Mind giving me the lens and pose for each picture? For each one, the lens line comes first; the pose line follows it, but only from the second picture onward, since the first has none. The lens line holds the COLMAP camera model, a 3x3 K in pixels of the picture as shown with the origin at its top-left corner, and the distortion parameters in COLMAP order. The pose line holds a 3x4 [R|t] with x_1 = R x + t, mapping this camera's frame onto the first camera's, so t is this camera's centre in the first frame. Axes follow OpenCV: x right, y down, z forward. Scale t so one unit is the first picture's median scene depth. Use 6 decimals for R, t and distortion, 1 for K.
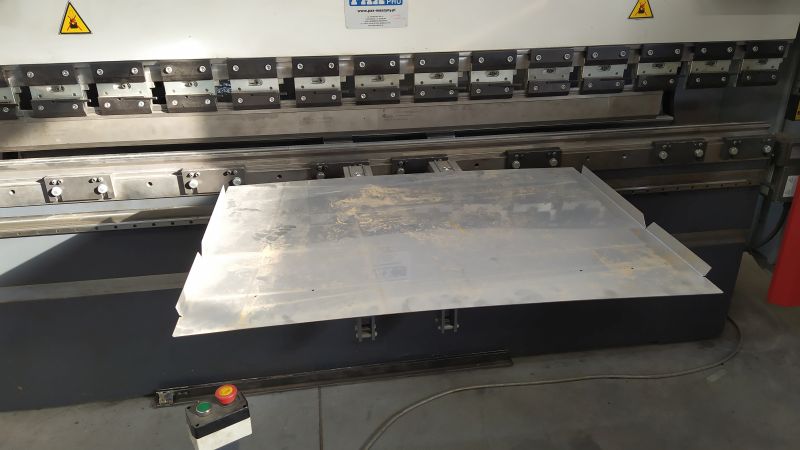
lens RADIAL K [[595.7, 0, 399.9], [0, 595.7, 226.8], [0, 0, 1]] dist [0.038526, -0.011669]
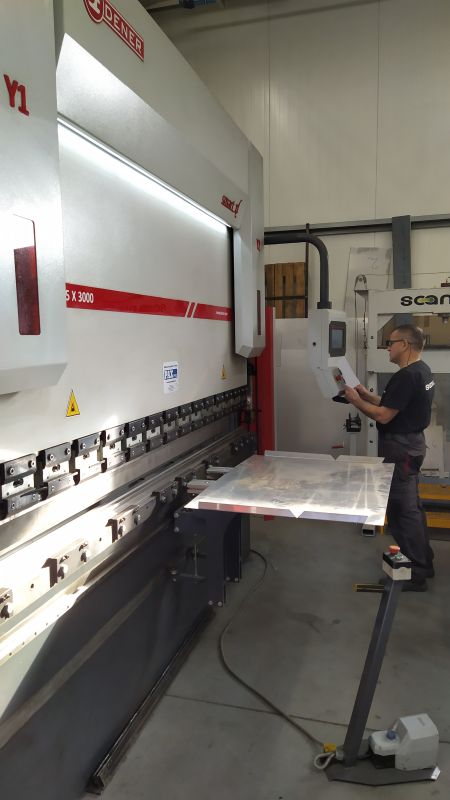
lens RADIAL K [[595.7, 0, 224.8], [0, 595.7, 398.7], [0, 0, 1]] dist [0.038526, -0.011669]
pose [[0.436187, -0.090181, 0.895326, -1.440190], [0.385224, 0.917898, -0.095220, -0.130023], [-0.813230, 0.386434, 0.435115, 0.254606]]
